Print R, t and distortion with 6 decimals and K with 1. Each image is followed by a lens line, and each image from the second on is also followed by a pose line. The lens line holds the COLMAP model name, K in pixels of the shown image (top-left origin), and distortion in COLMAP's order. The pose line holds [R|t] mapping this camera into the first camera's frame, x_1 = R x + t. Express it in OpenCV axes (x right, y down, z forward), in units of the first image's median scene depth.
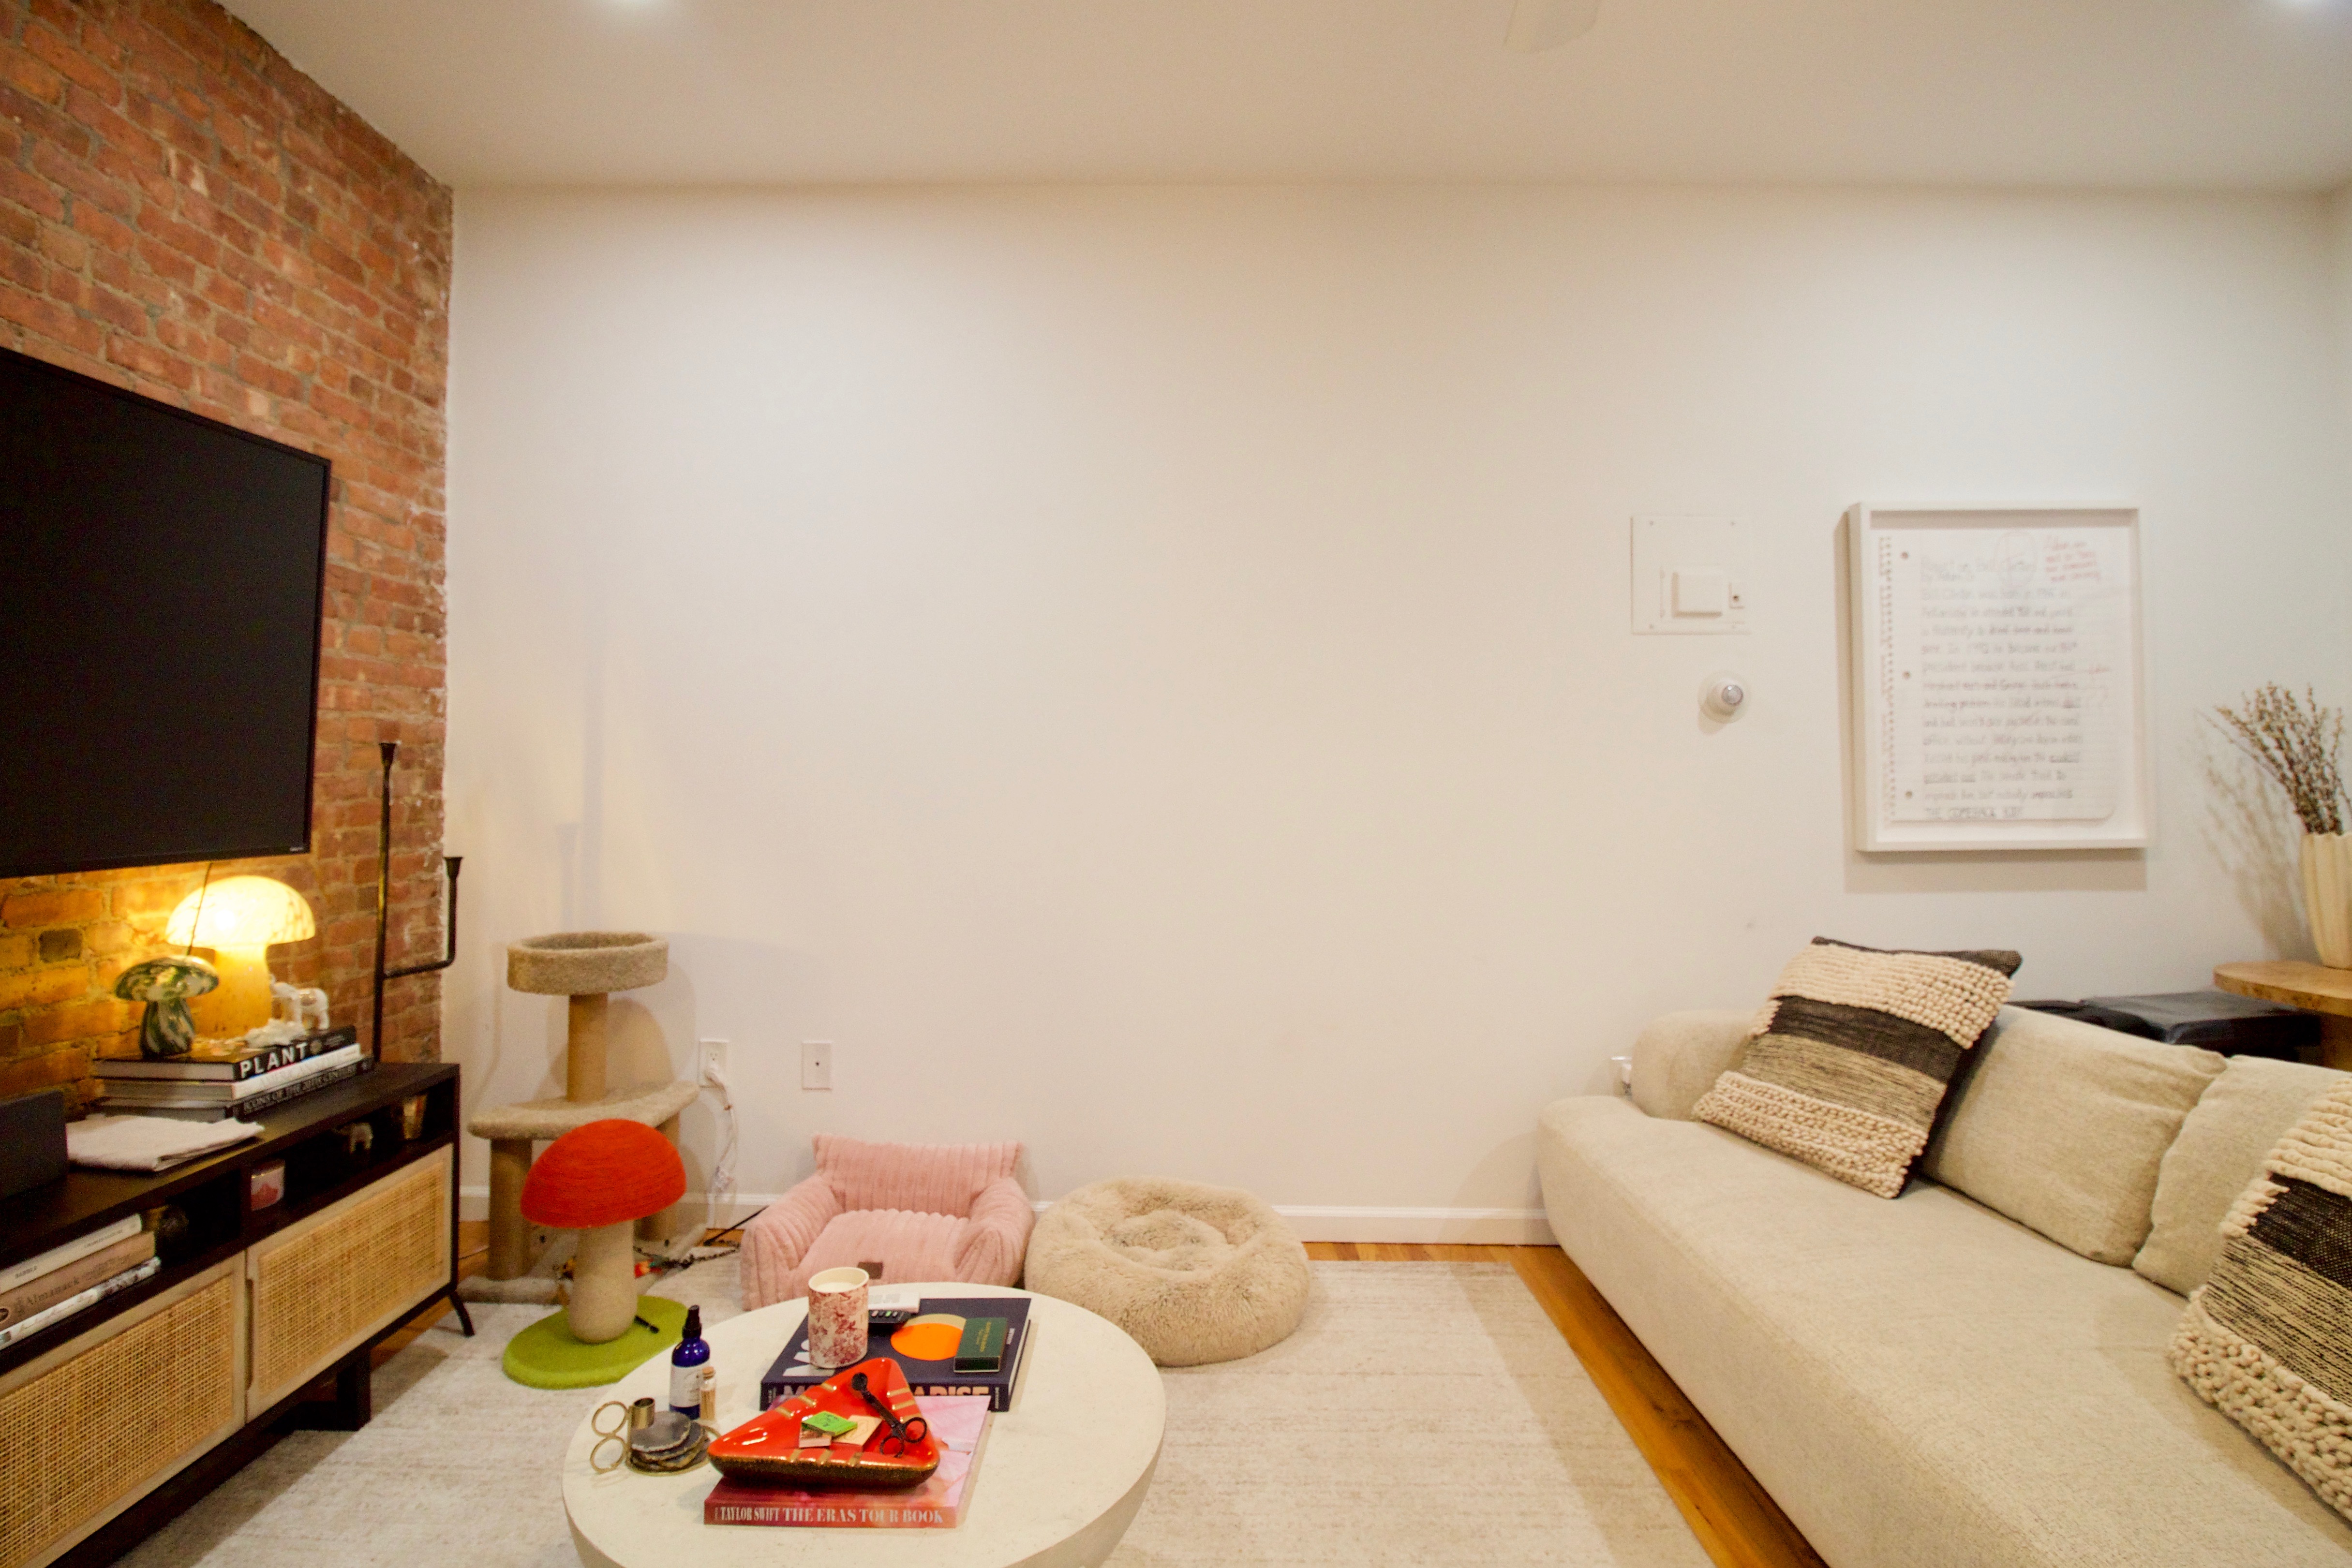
lens RADIAL K [[1161.2, 0, 1173.8], [0, 1161.2, 747.3], [0, 0, 1]] dist [0.004203, -0.015264]
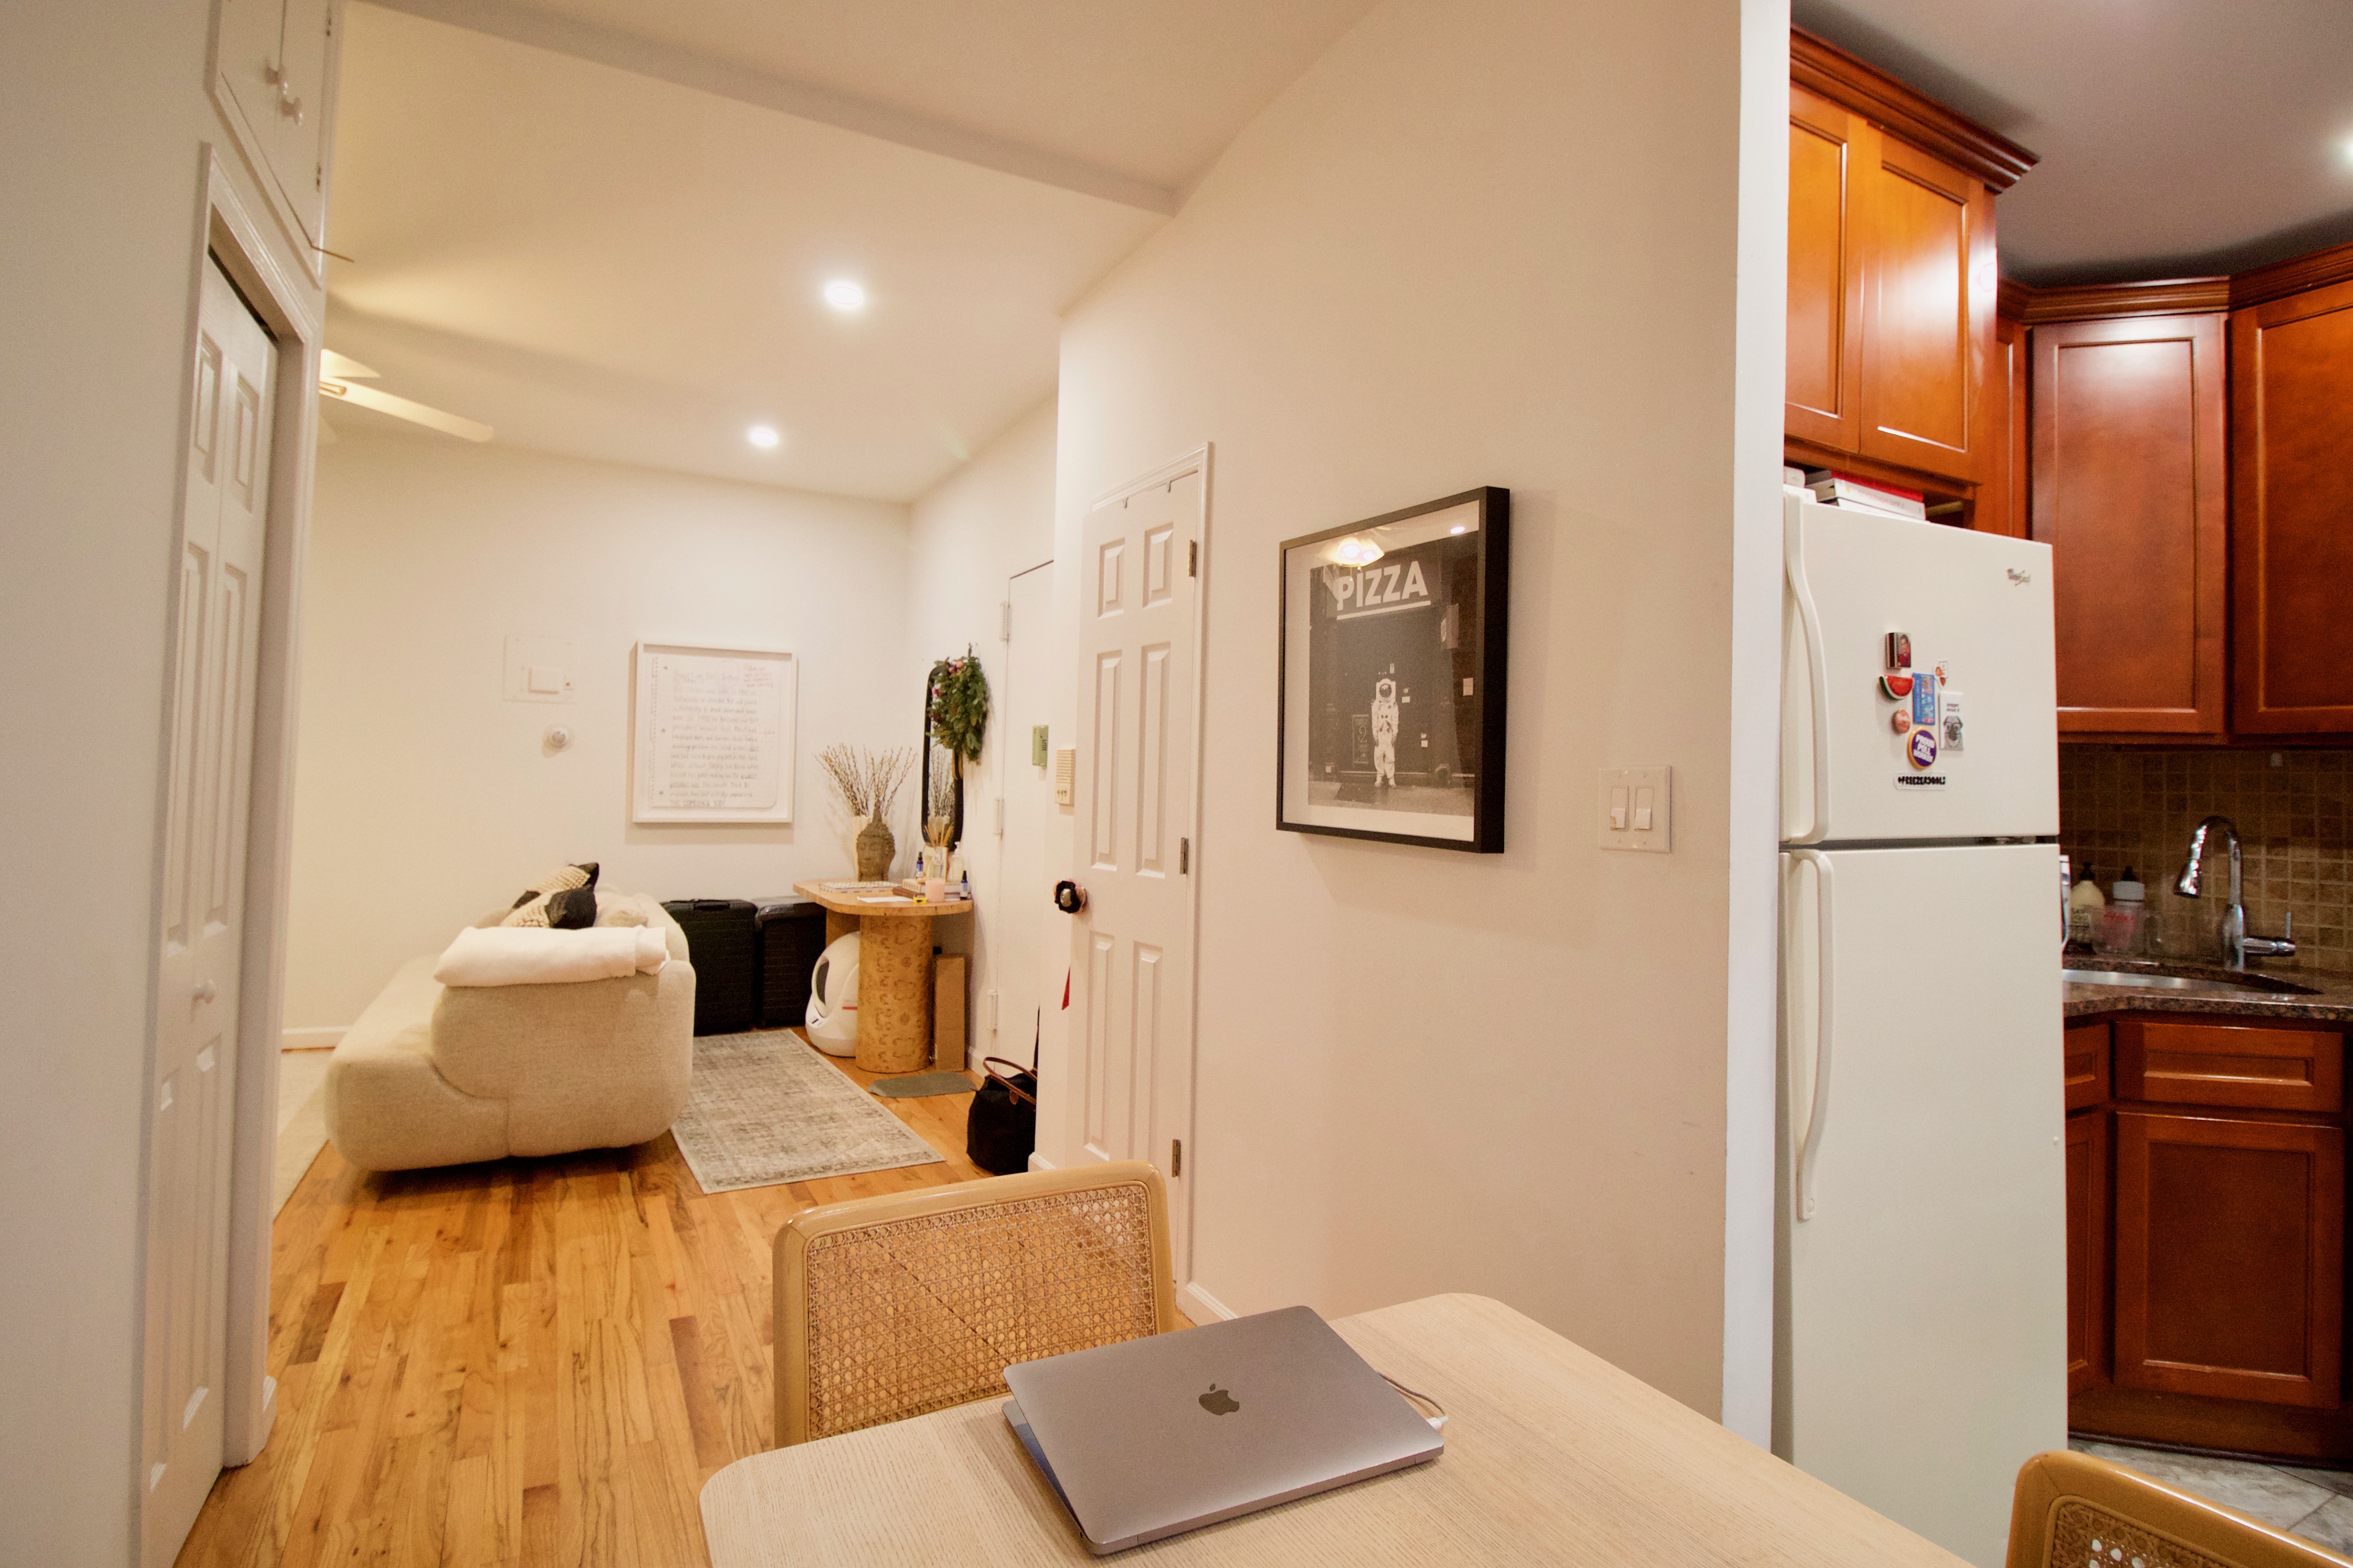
lens RADIAL K [[1161.7, 0, 1174.3], [0, 1161.7, 747.3], [0, 0, 1]] dist [0.004203, -0.015264]
pose [[0.878593, 0.041210, 0.475789, 0.545141], [-0.040637, 0.999108, -0.011496, -0.055554], [-0.475839, -0.009235, 0.879484, -1.276211]]
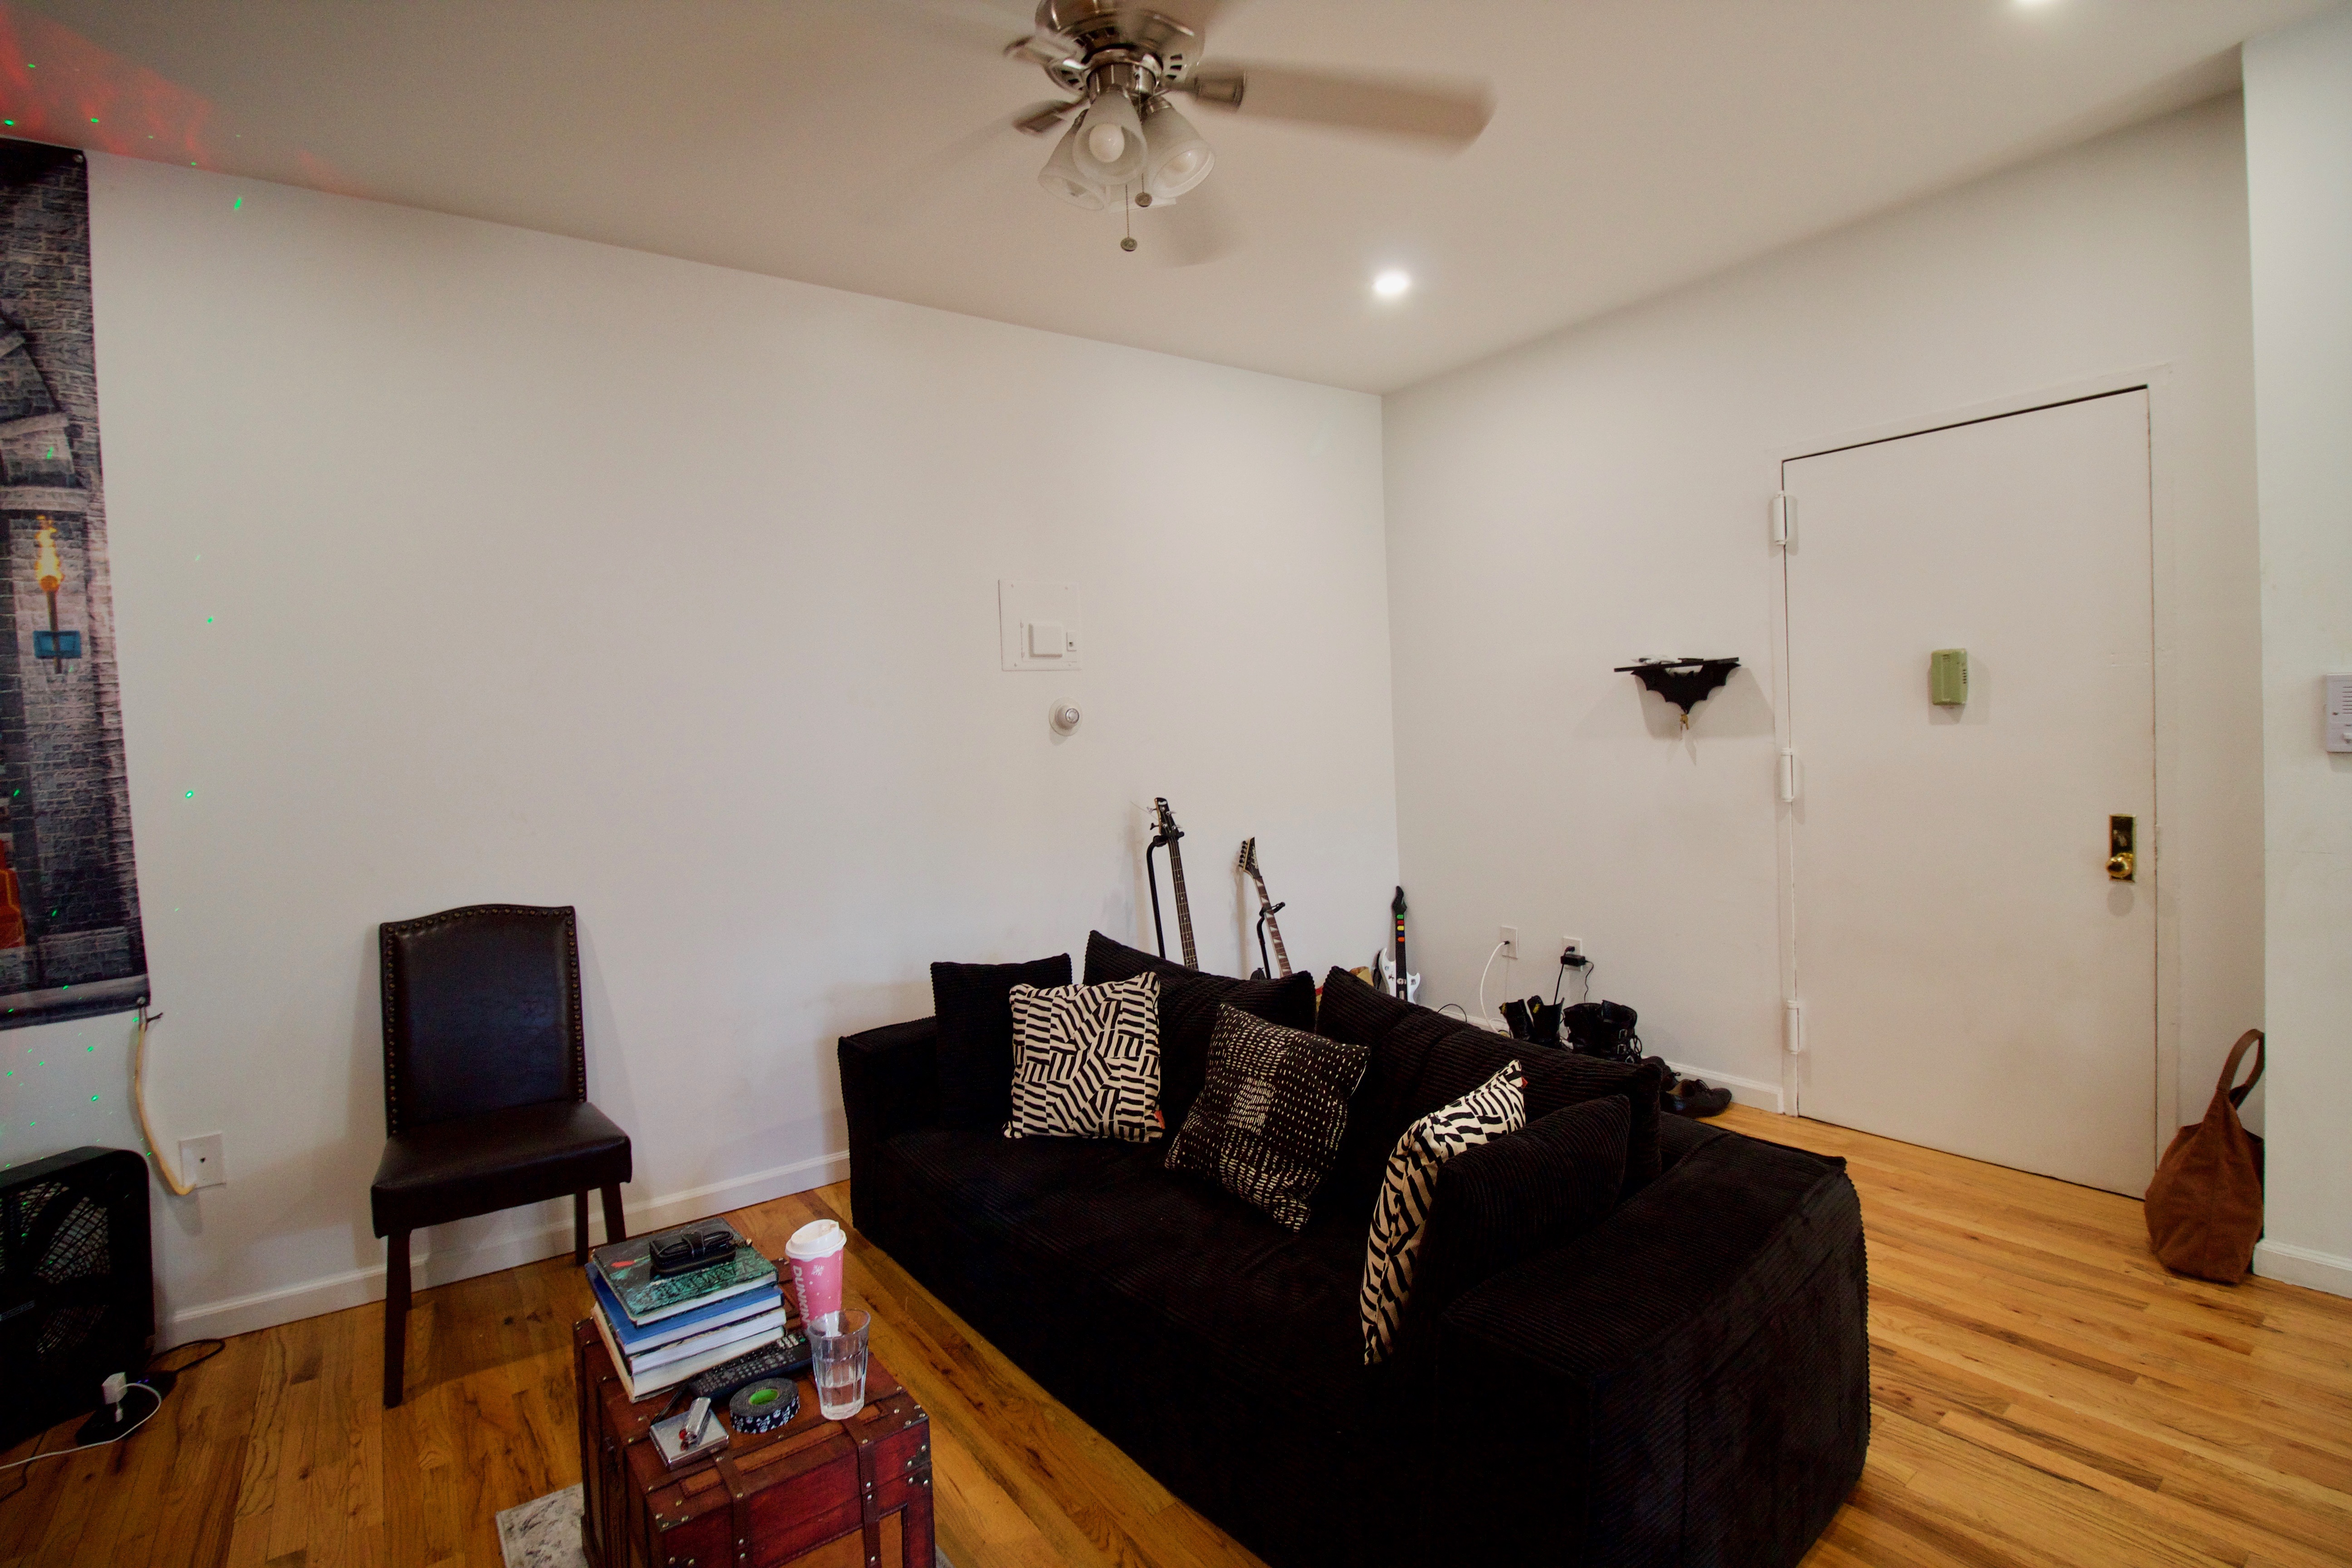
lens RADIAL K [[1097.6, 0, 1175.7], [0, 1097.6, 753.5], [0, 0, 1]] dist [0.002566, -0.014051]
pose [[0.806190, -0.052354, 0.589336, -0.214699], [0.030870, 0.998443, 0.046468, -0.067684], [-0.590851, -0.019270, 0.806550, -0.130650]]
